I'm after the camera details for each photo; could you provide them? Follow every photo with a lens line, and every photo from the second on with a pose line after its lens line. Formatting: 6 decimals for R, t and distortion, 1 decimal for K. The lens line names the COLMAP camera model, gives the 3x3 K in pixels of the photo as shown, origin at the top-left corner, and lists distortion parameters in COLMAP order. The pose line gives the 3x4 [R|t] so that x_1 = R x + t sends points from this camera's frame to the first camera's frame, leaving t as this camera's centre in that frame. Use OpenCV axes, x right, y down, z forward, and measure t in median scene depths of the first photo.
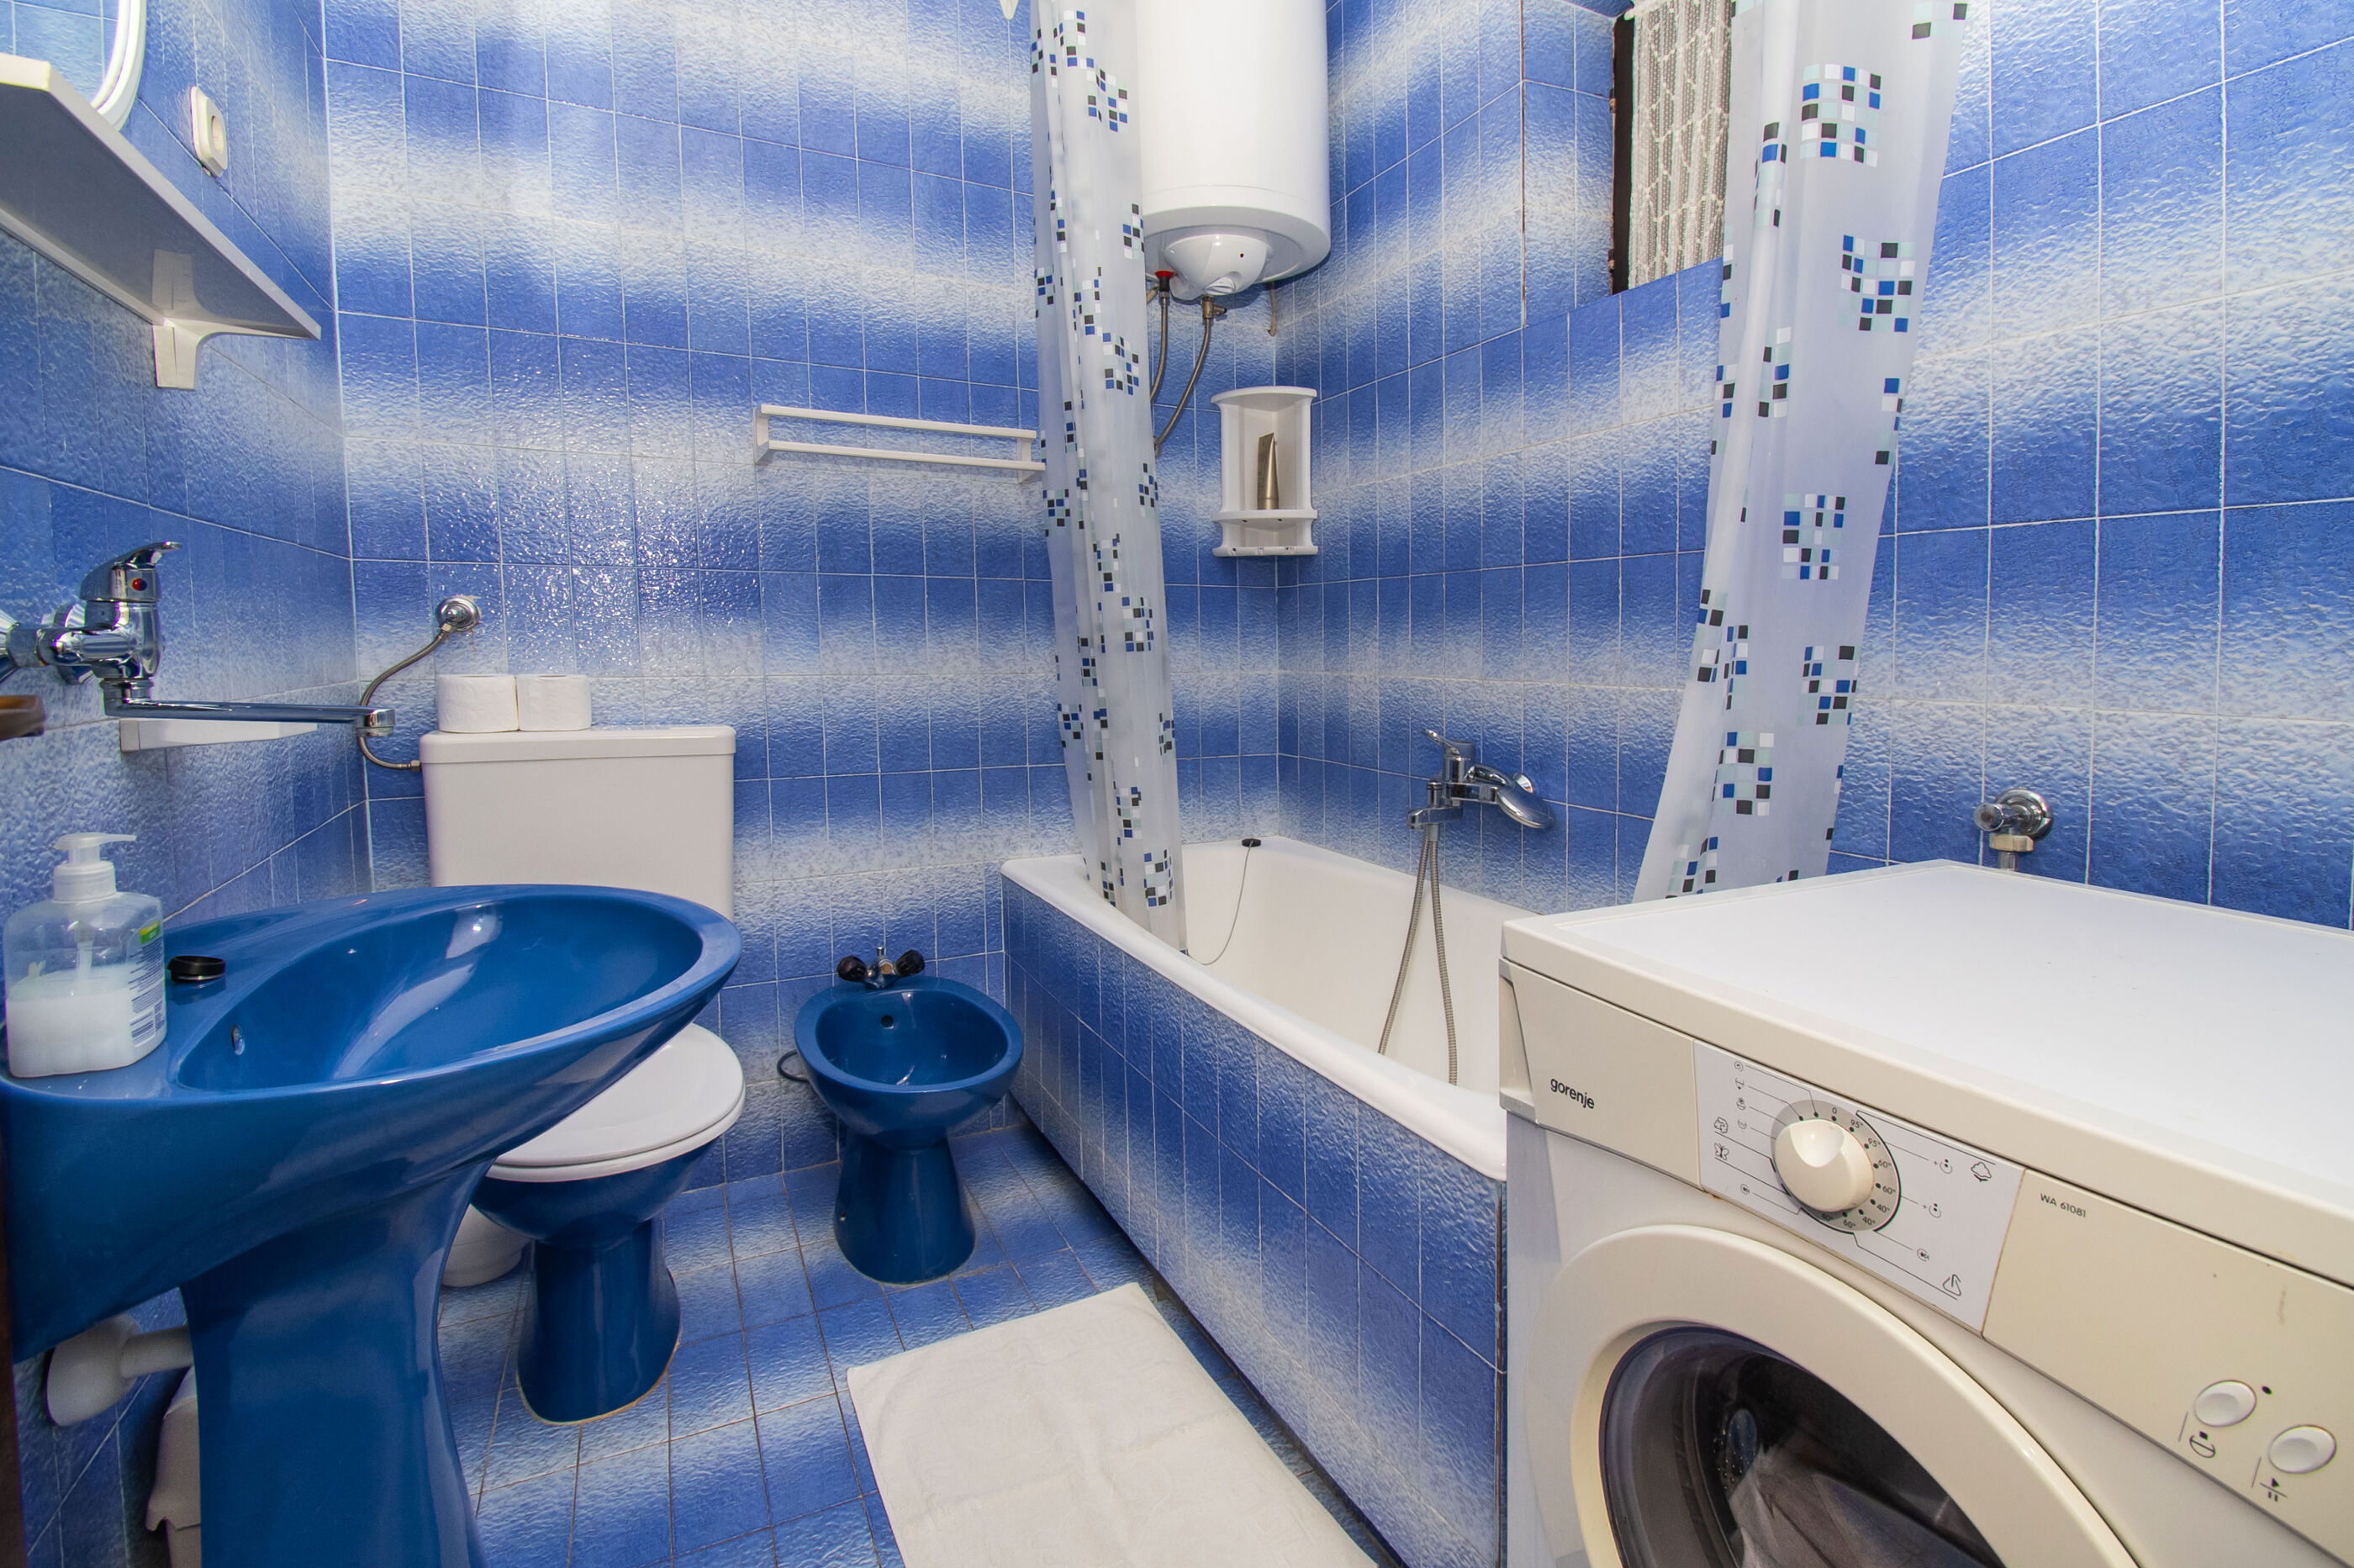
lens RADIAL K [[1011.0, 0, 1183.0], [0, 1011.0, 734.6], [0, 0, 1]] dist [0.004937, -0.015791]
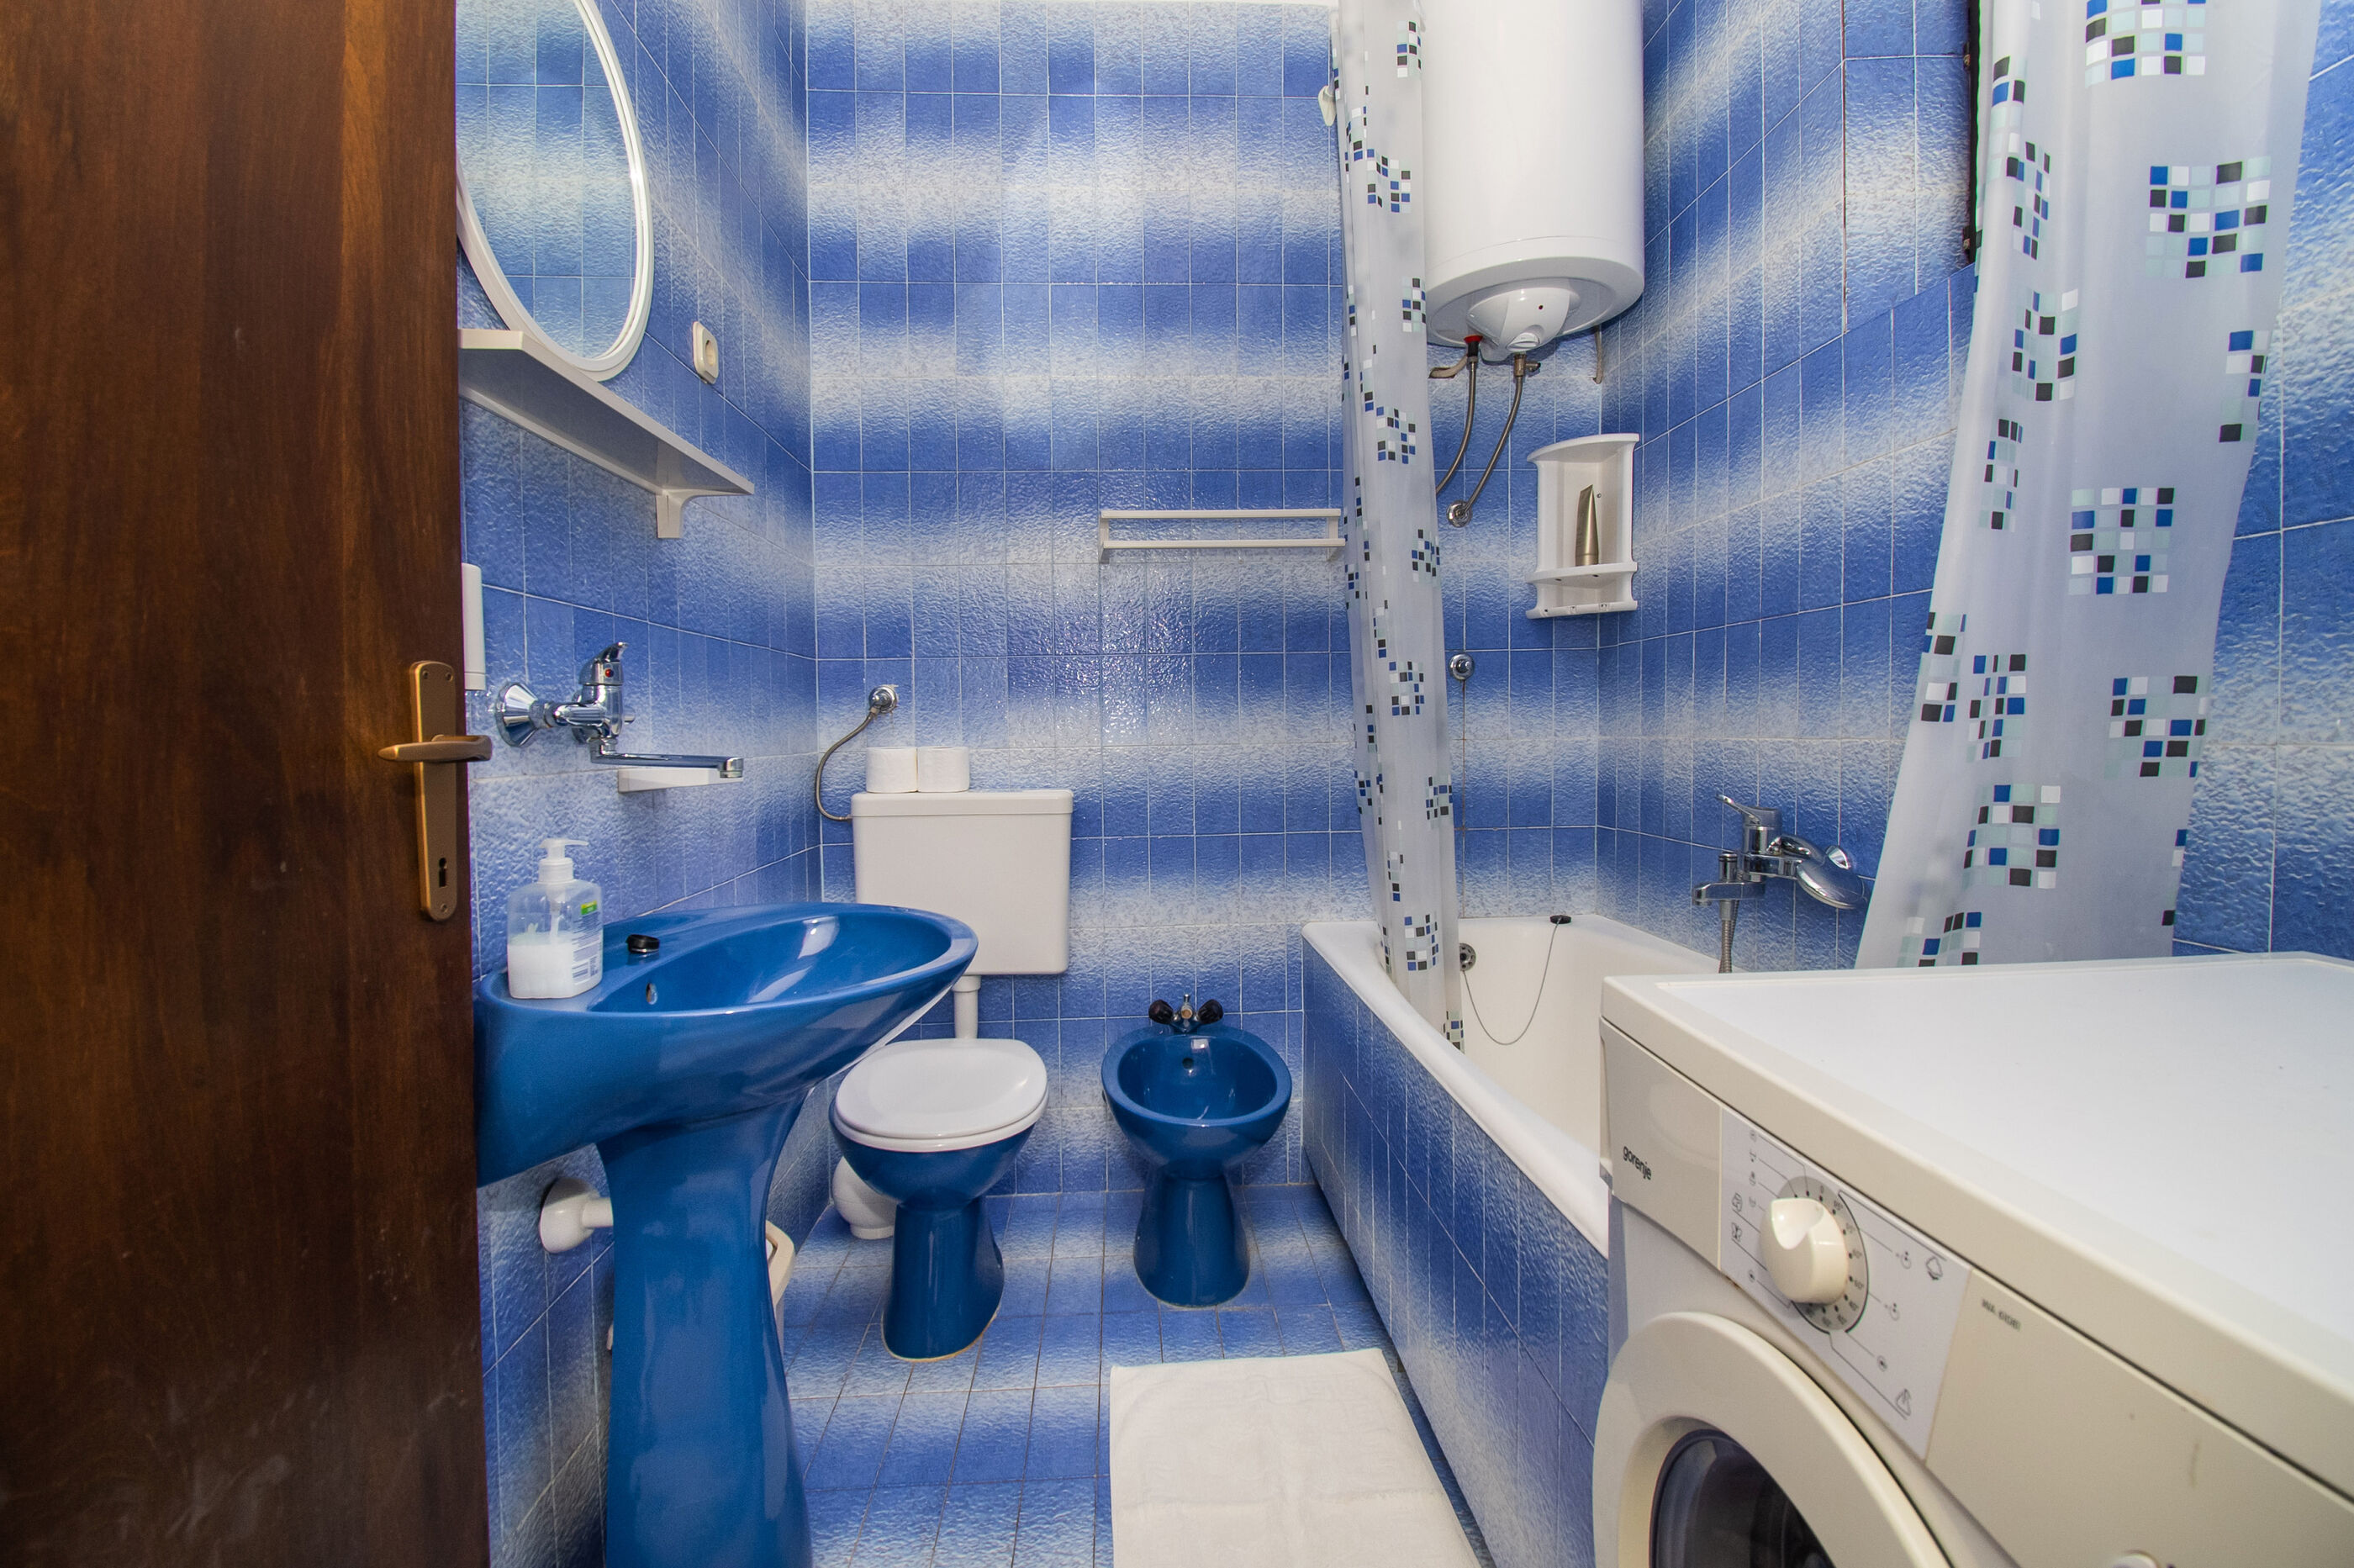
lens RADIAL K [[1010.5, 0, 1174.5], [0, 1010.5, 777.2], [0, 0, 1]] dist [-0.000033, -0.011607]
pose [[0.916283, 0.002857, -0.400520, 0.153874], [-0.018420, 0.999217, -0.035012, 0.019400], [0.400107, 0.039459, 0.915619, -0.008507]]
